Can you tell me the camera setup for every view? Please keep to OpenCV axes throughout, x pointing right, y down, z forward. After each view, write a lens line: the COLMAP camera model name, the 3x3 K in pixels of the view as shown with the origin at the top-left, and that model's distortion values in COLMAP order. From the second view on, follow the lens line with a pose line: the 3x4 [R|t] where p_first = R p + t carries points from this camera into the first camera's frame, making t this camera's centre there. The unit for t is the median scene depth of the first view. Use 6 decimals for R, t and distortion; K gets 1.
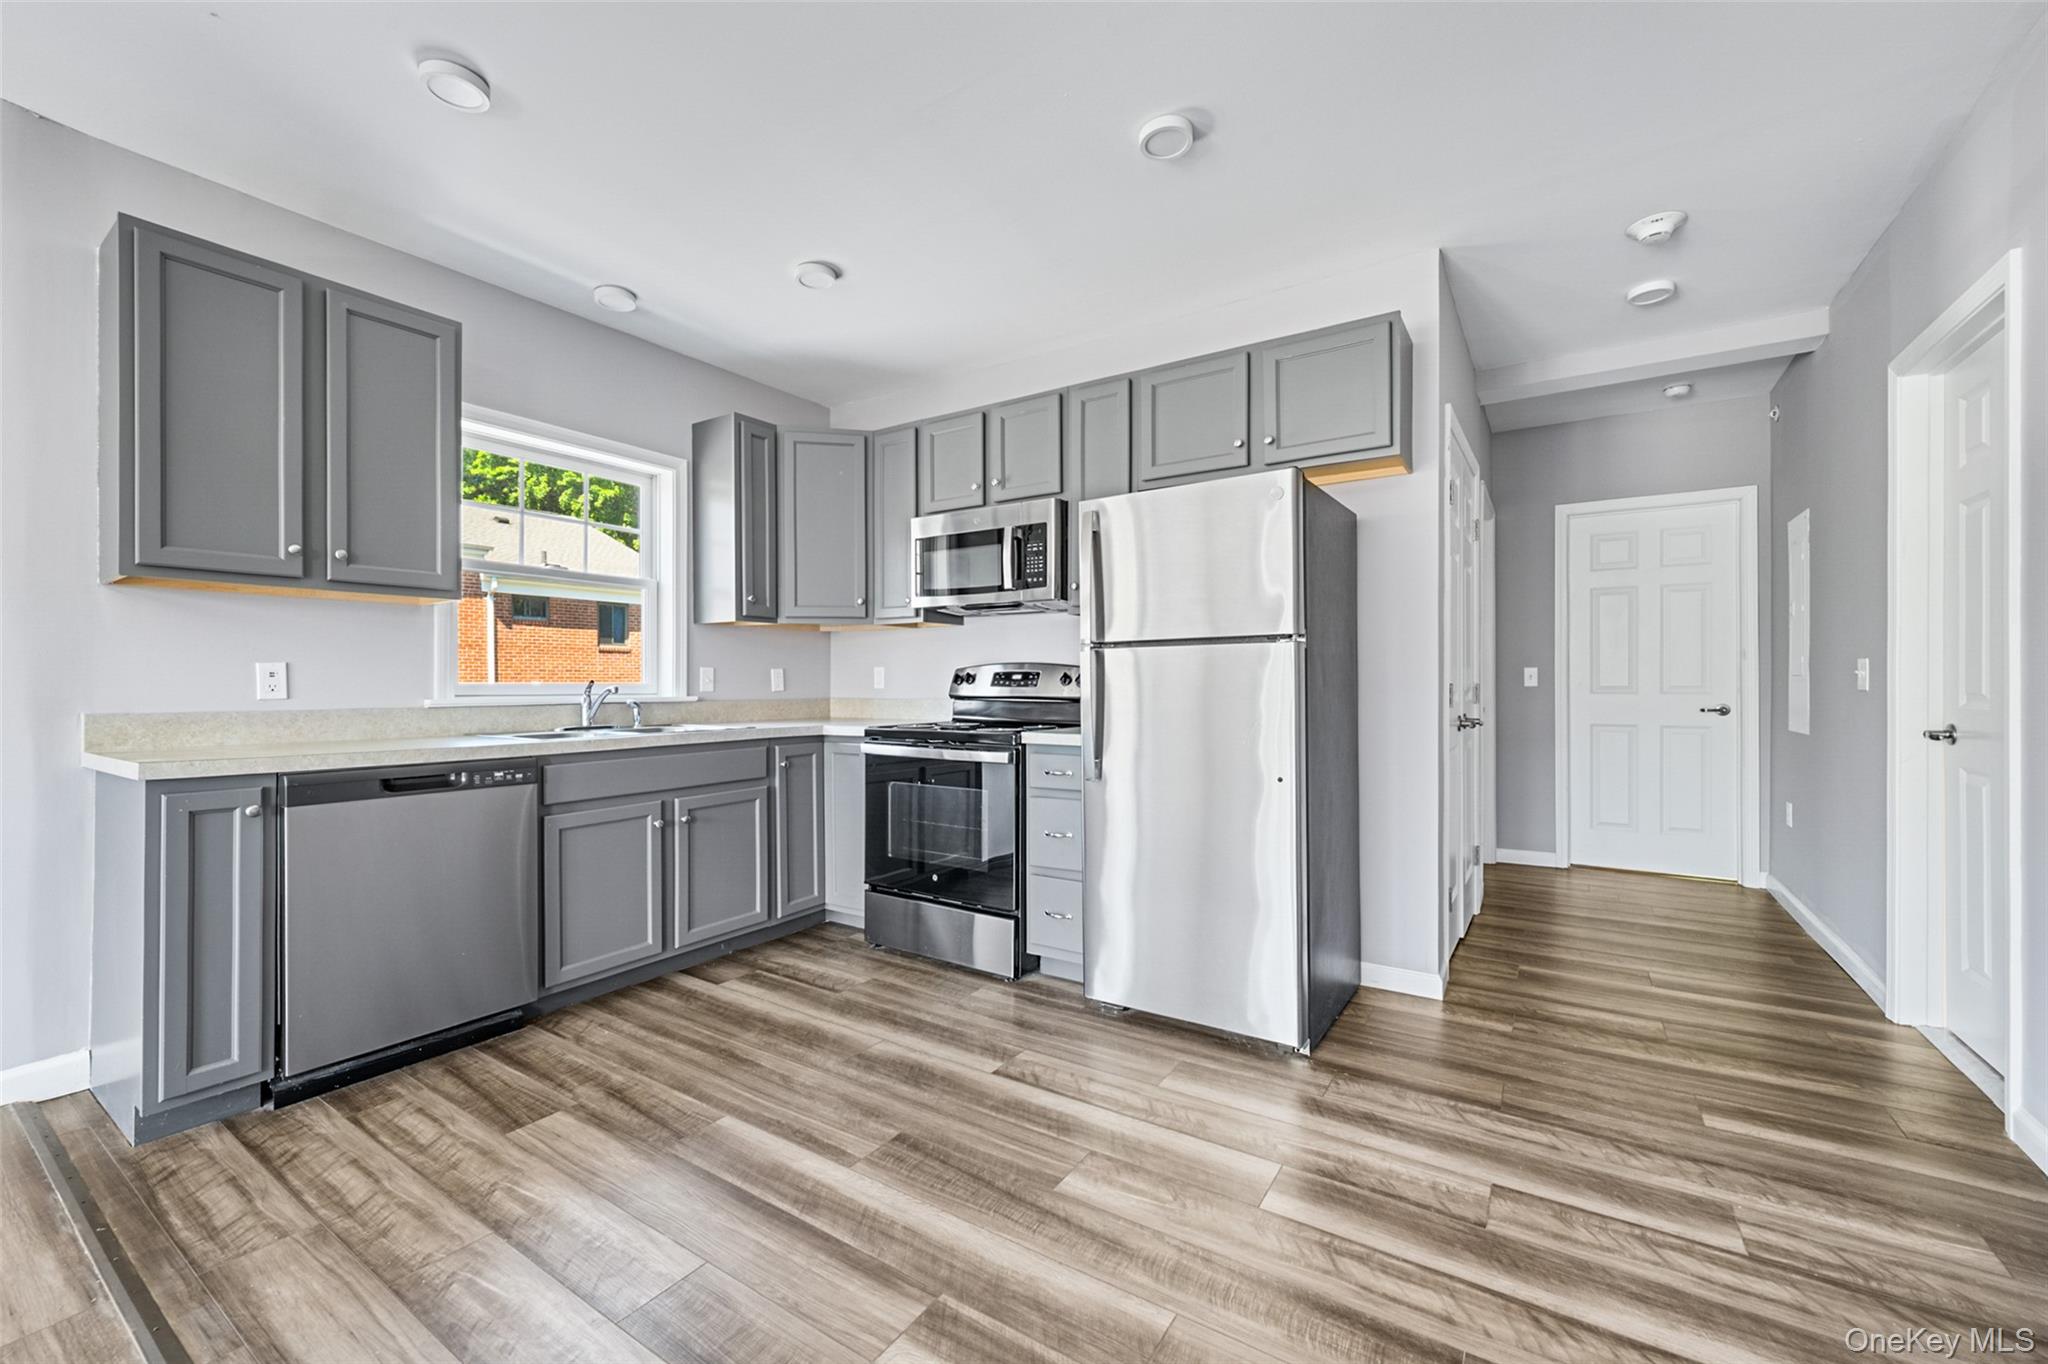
lens RADIAL K [[807.1, 0, 1021.8], [0, 807.1, 678.1], [0, 0, 1]] dist [0.000697, -0.000760]
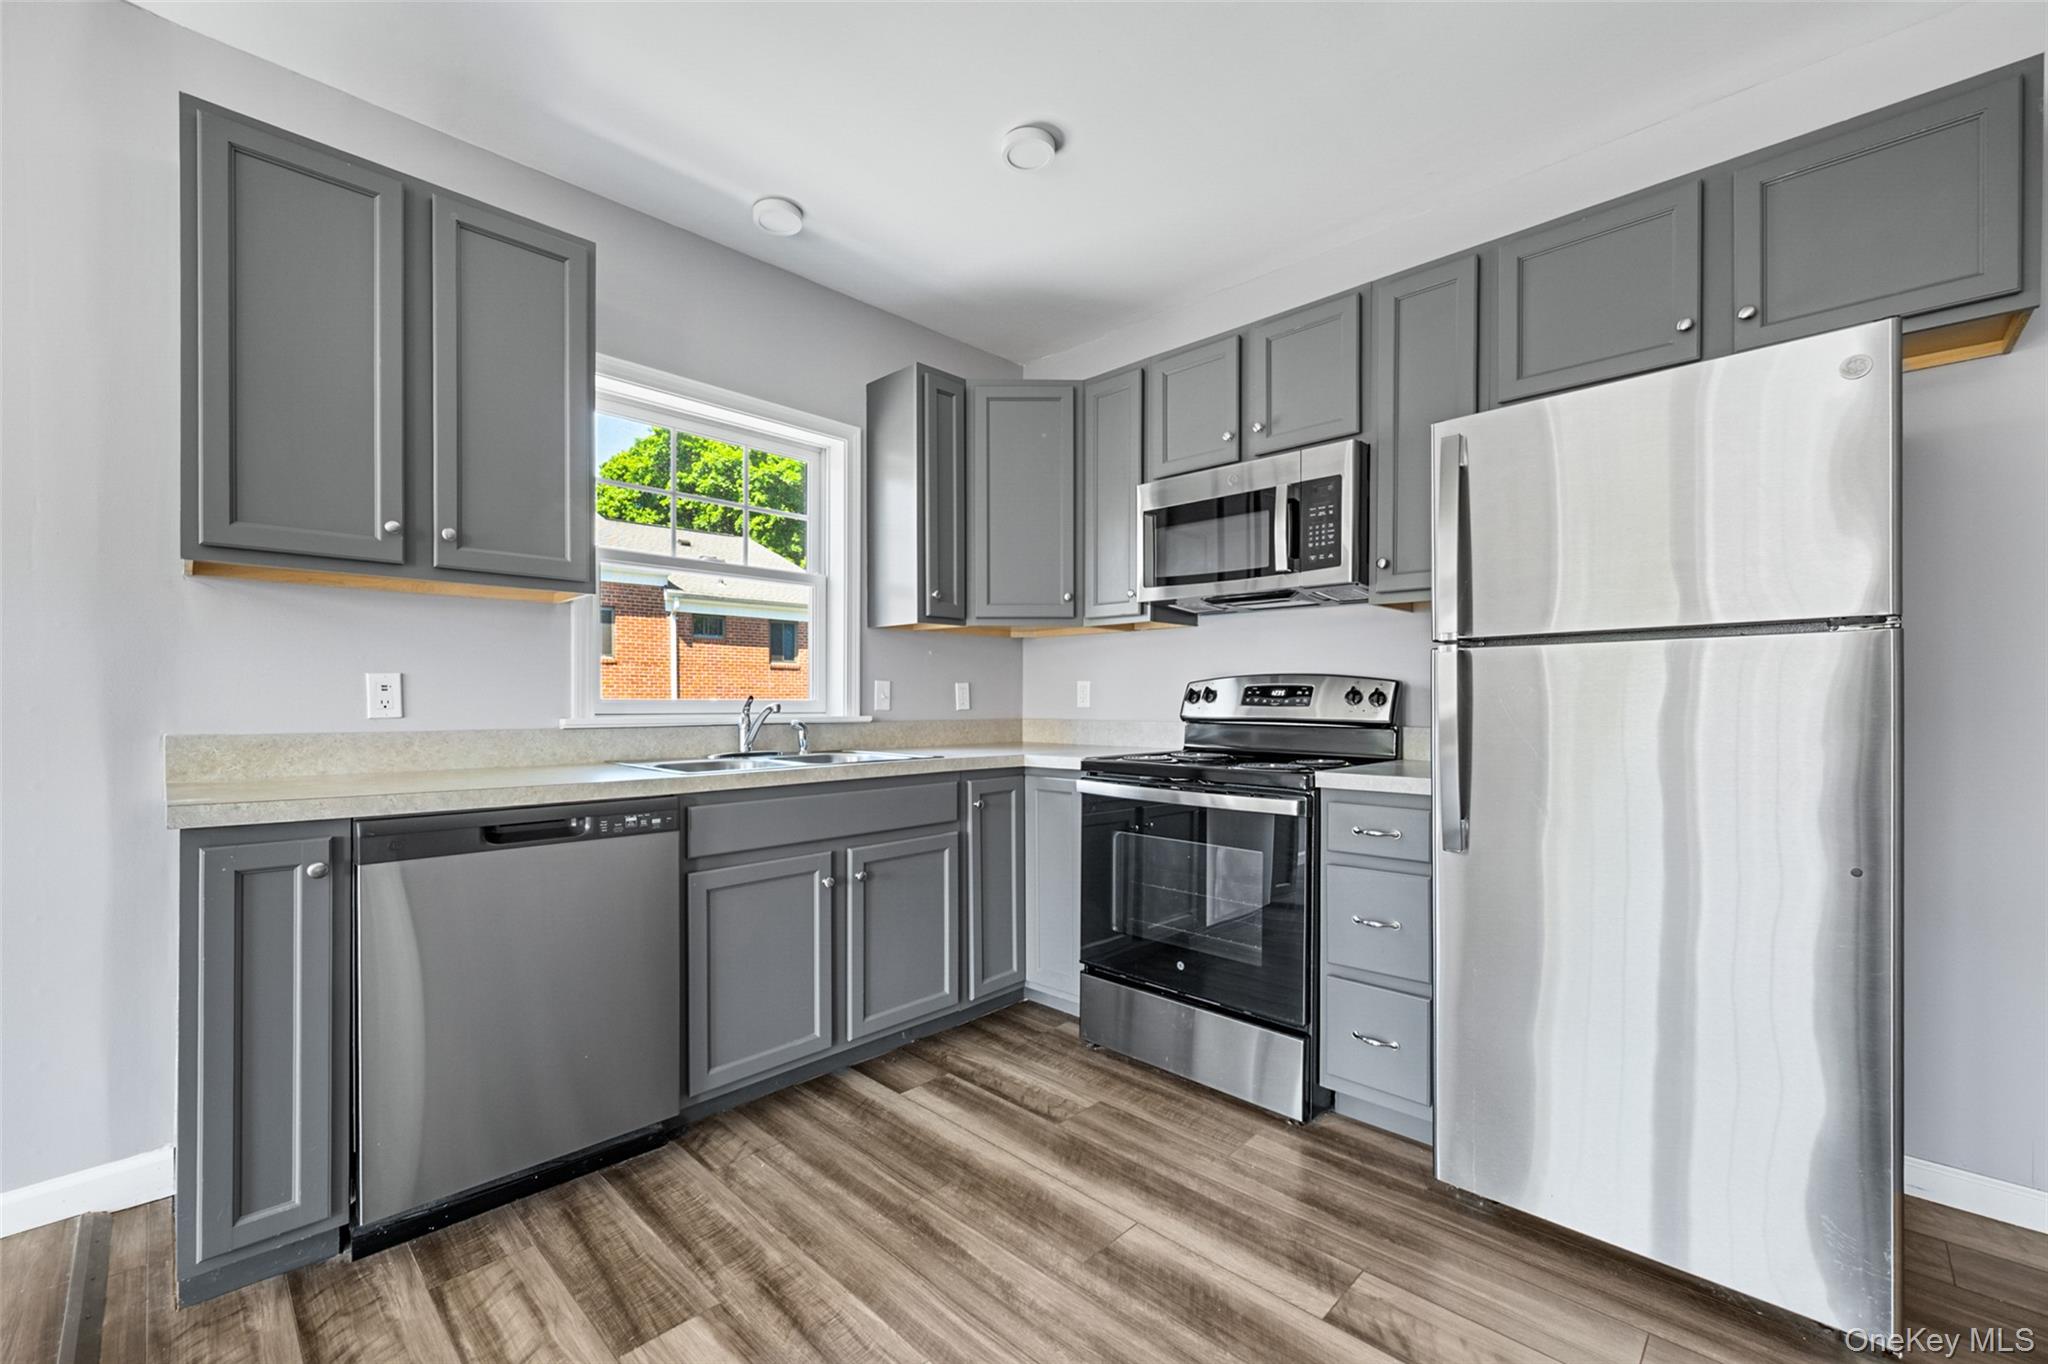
lens RADIAL K [[836.0, 0, 1024.5], [0, 836.0, 695.4], [0, 0, 1]] dist [0.000307, 0.000111]
pose [[0.982253, 0.002023, -0.187551, -0.118590], [-0.002001, 0.999998, 0.000309, 0.001611], [0.187551, 0.000072, 0.982255, 0.256094]]
